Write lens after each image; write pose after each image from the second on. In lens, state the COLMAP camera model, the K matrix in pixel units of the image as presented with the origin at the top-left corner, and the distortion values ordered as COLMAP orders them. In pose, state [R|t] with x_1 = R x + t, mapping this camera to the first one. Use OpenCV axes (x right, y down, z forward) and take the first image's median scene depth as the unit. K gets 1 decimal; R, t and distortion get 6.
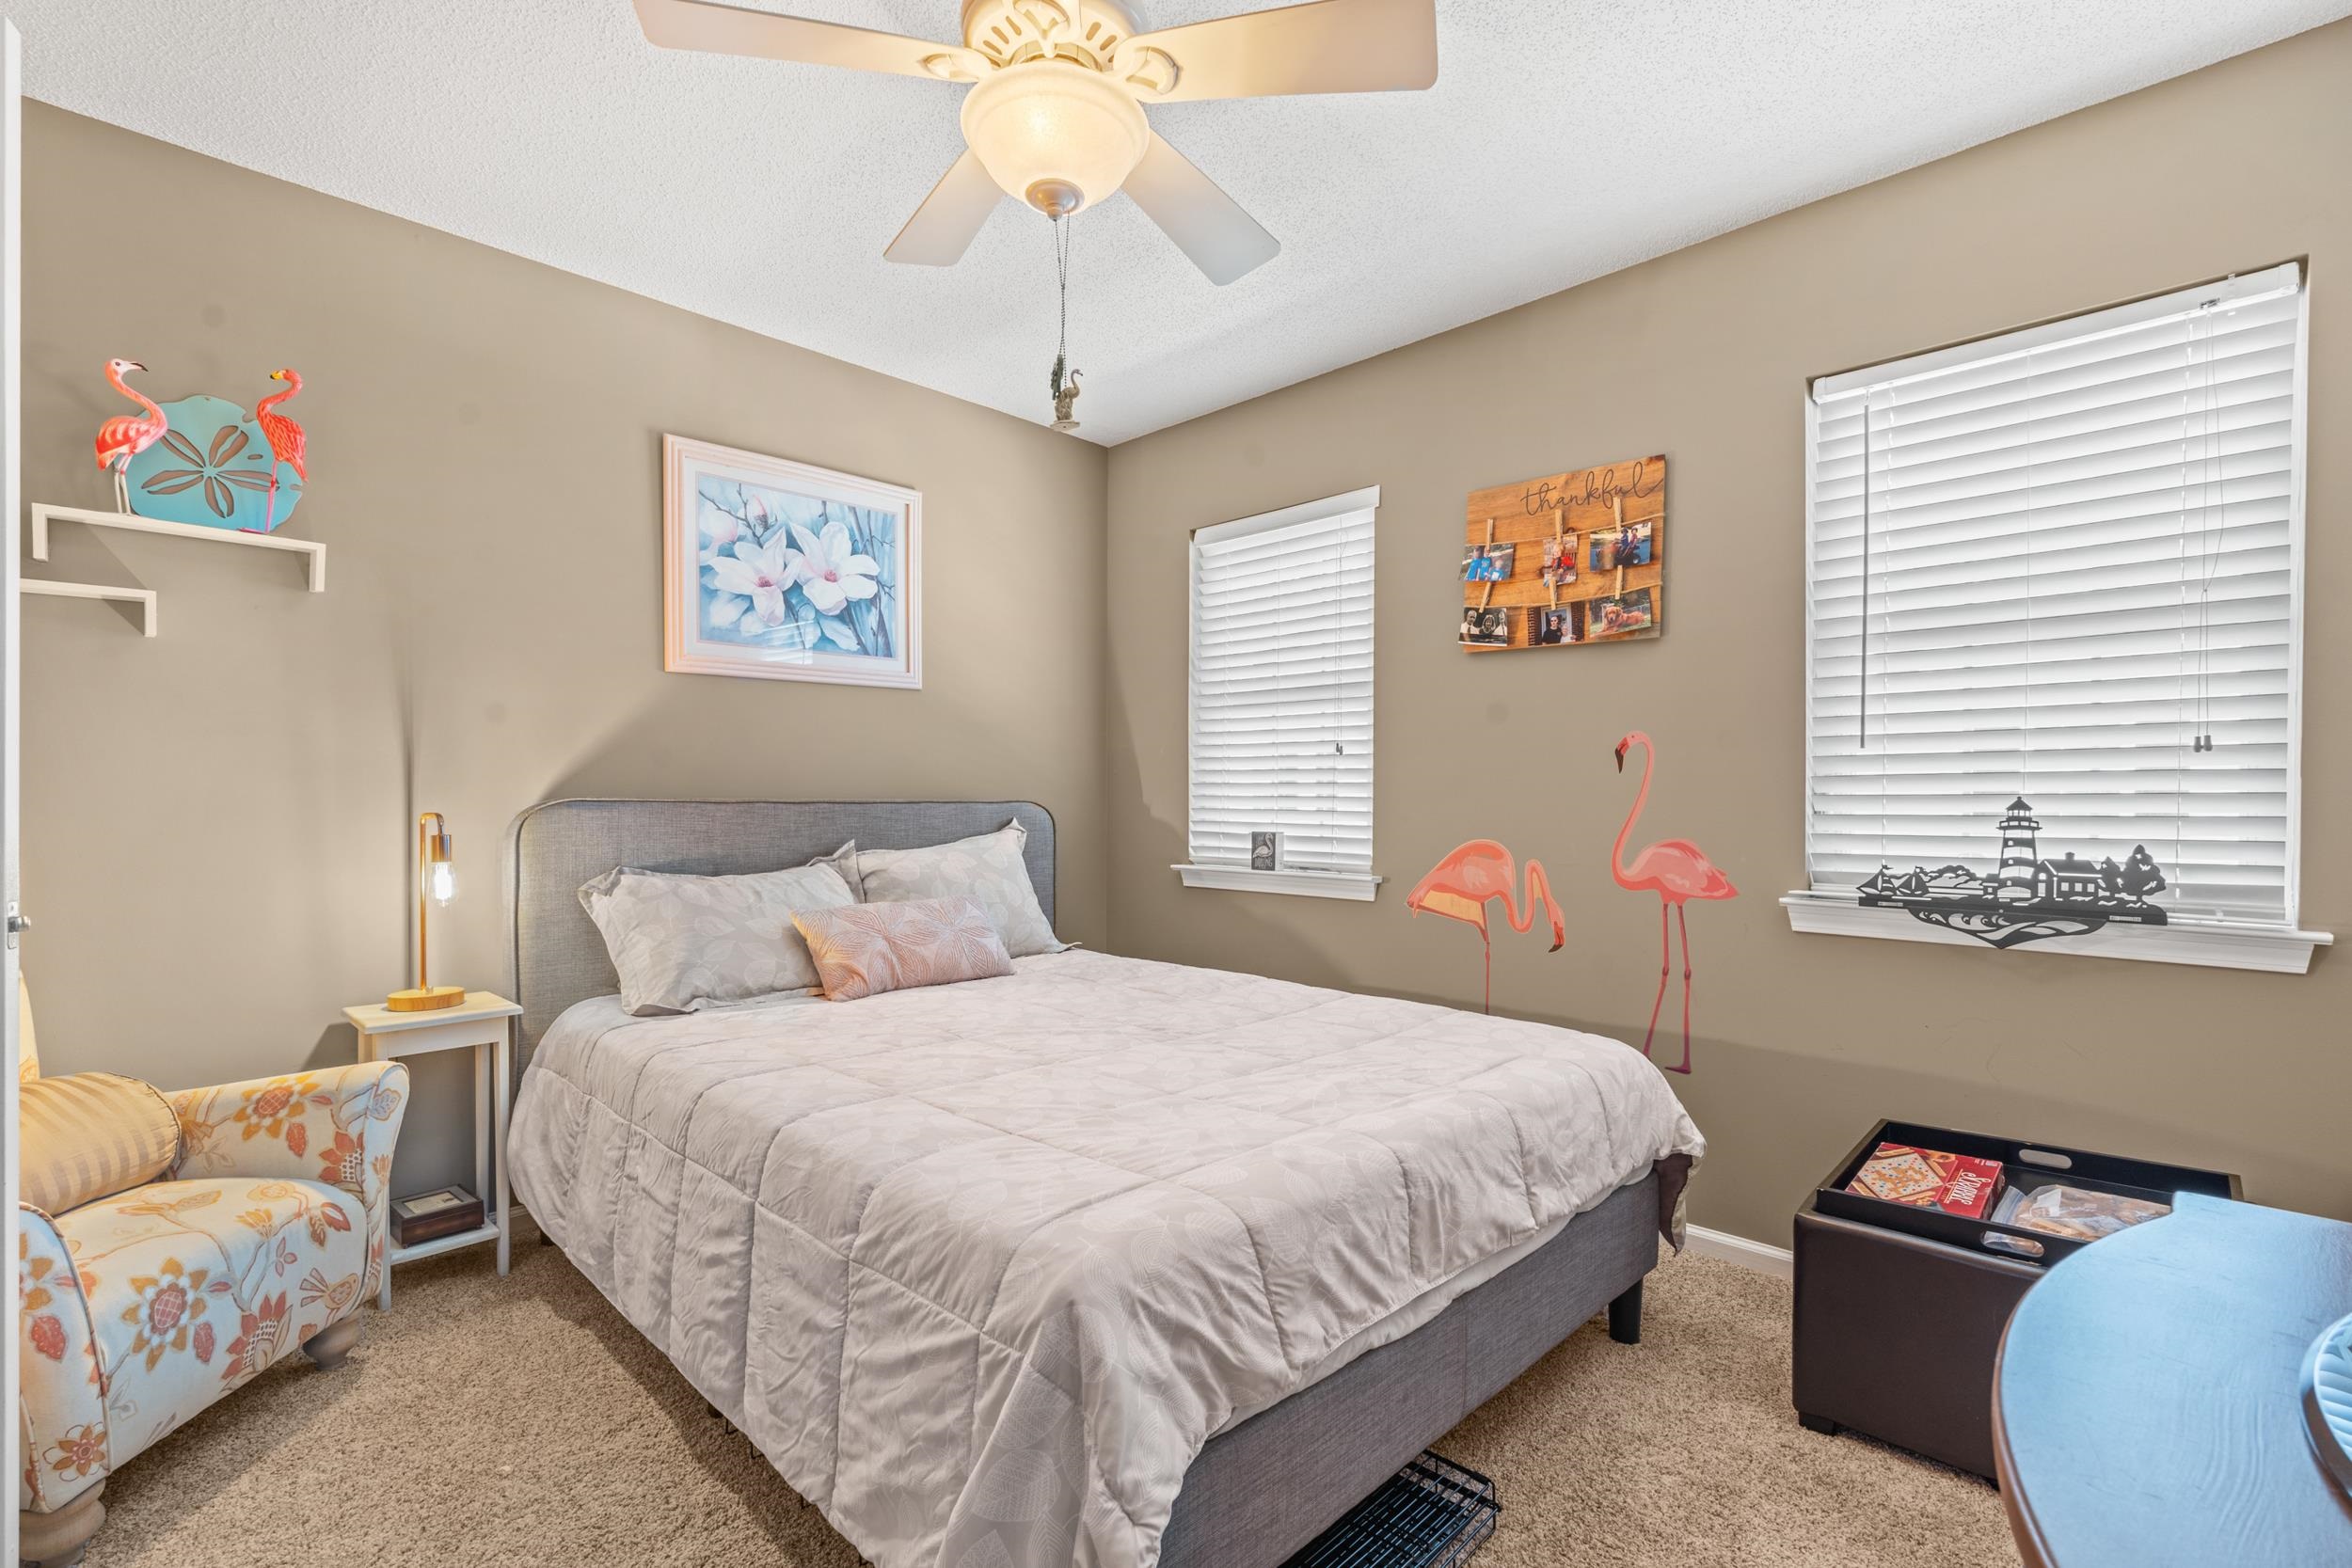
lens RADIAL K [[1032.8, 0, 1192.2], [0, 1032.8, 798.0], [0, 0, 1]] dist [-0.005438, 0.001175]
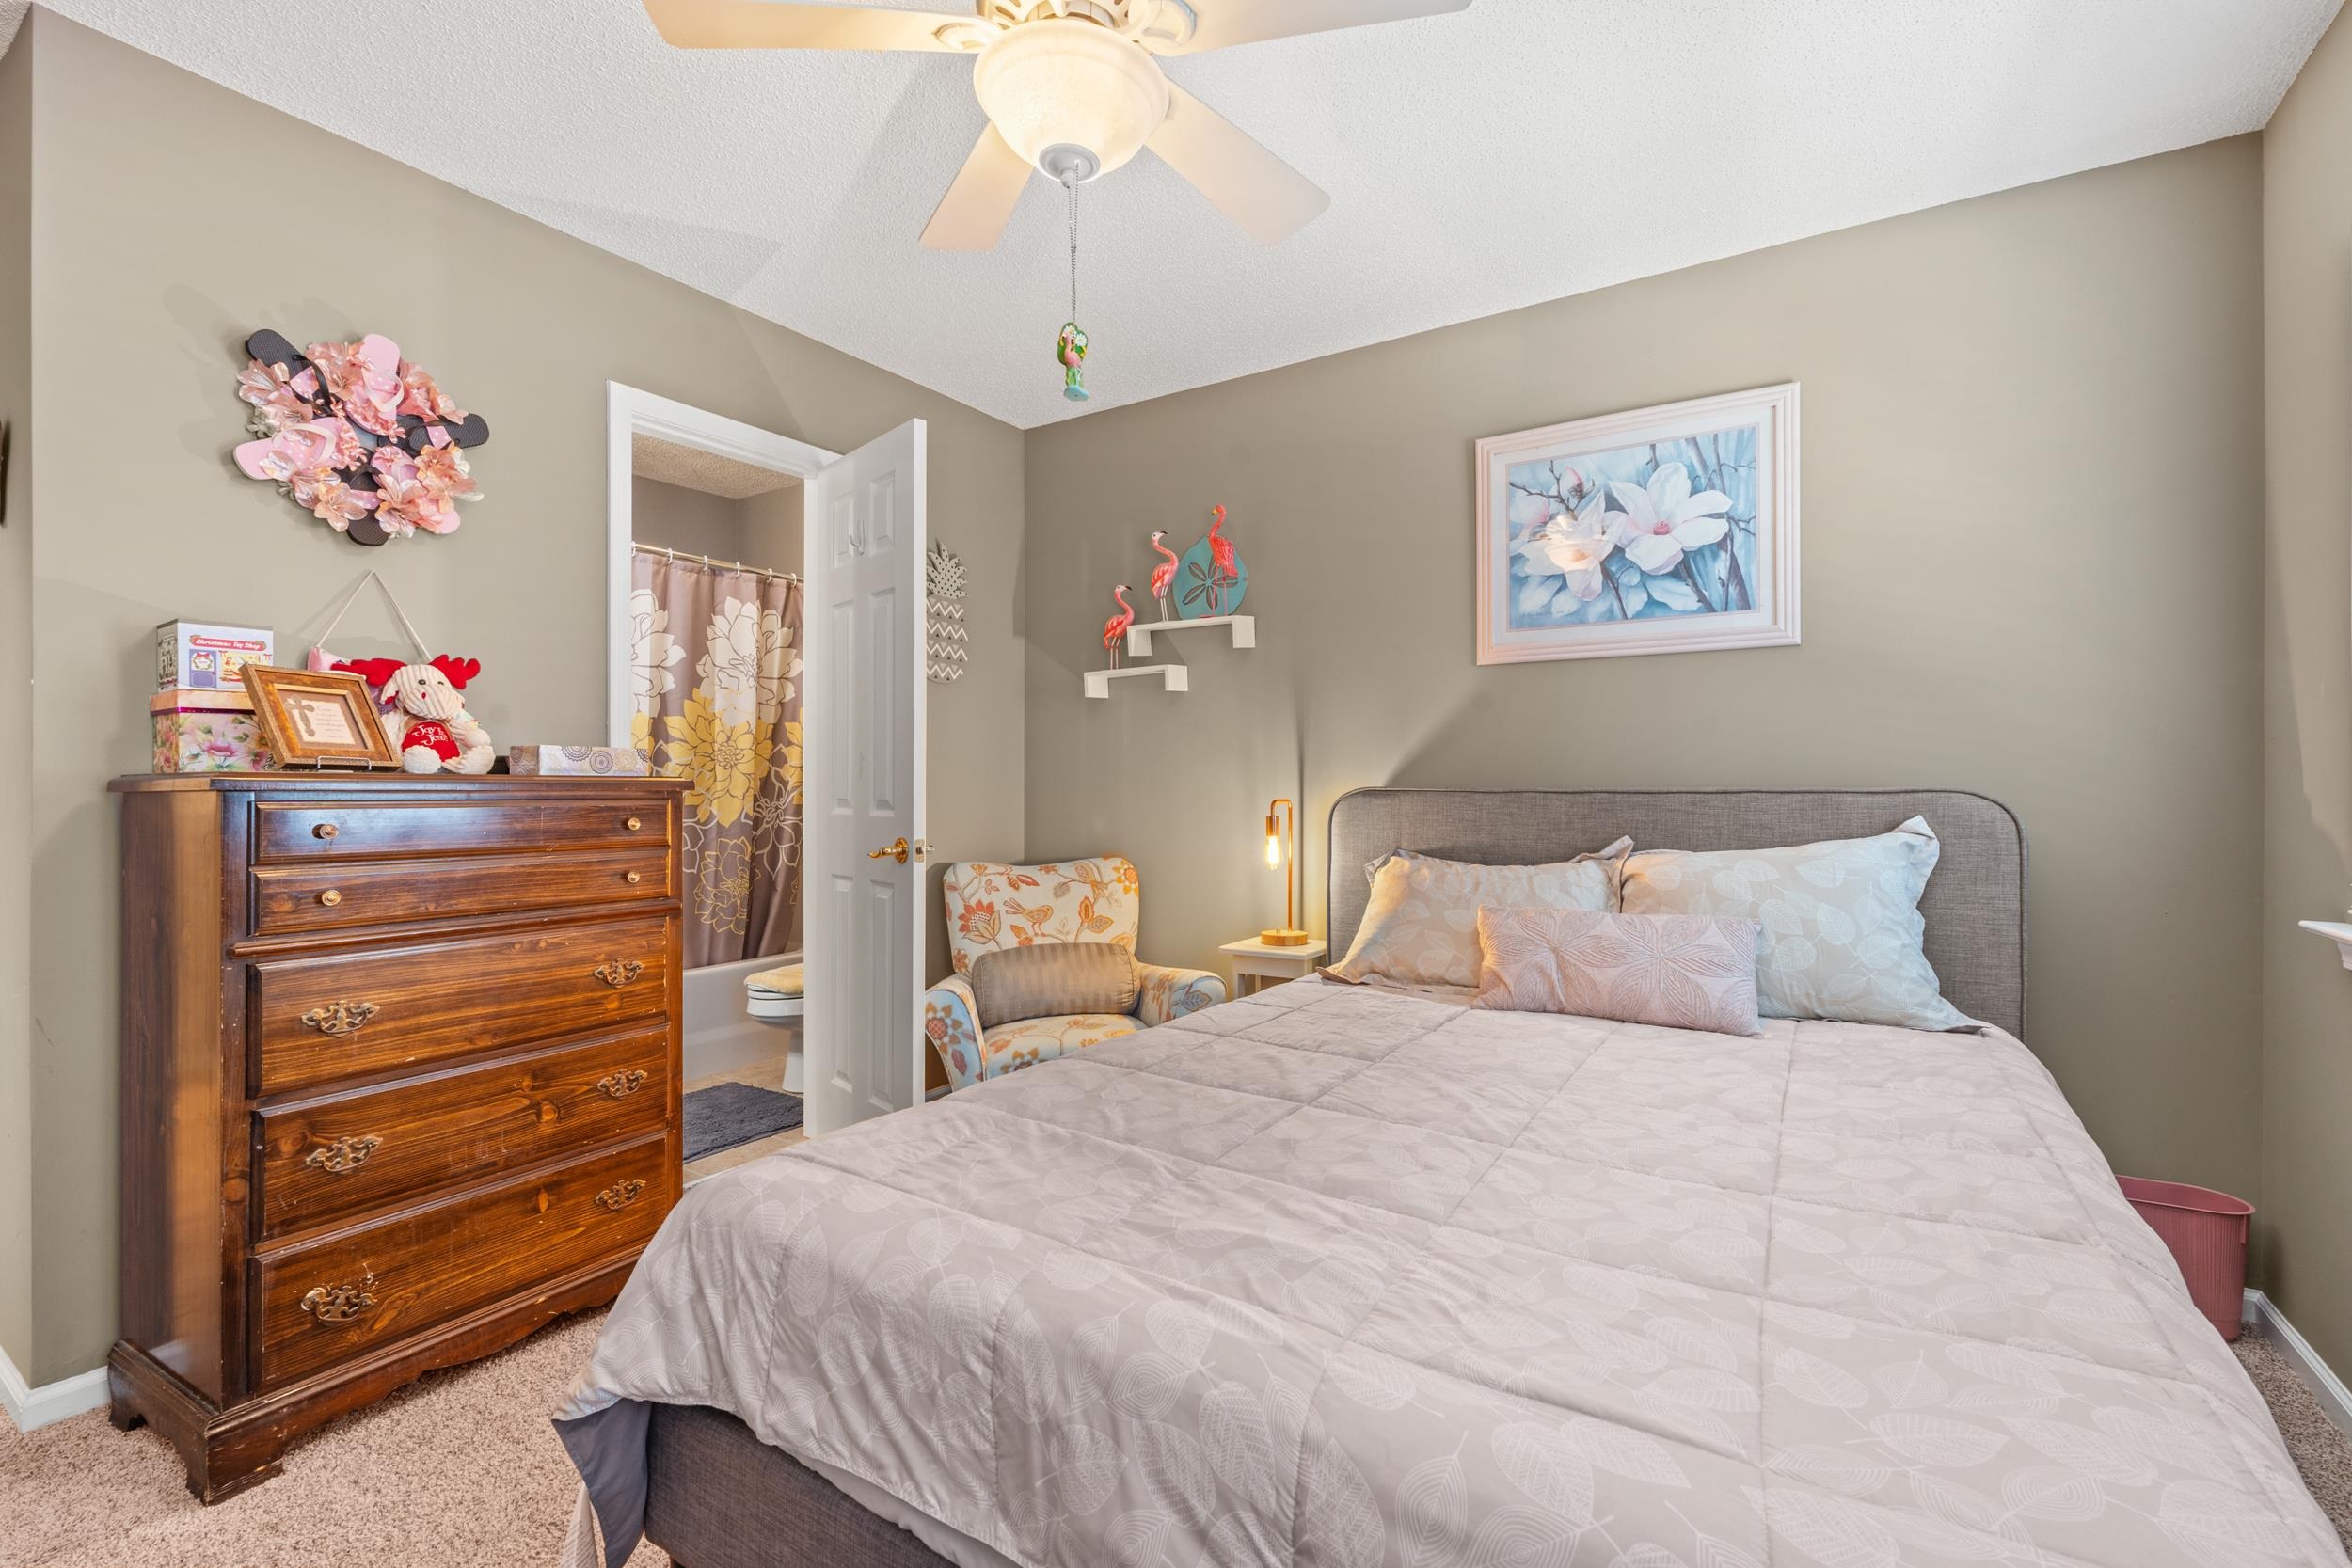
lens RADIAL K [[1032.8, 0, 1189.6], [0, 1032.8, 776.4], [0, 0, 1]] dist [-0.005438, 0.001175]
pose [[0.235713, -0.008632, -0.971784, 0.409629], [-0.001057, 0.999958, -0.009139, -0.000853], [0.971822, 0.003181, 0.235694, 0.440374]]
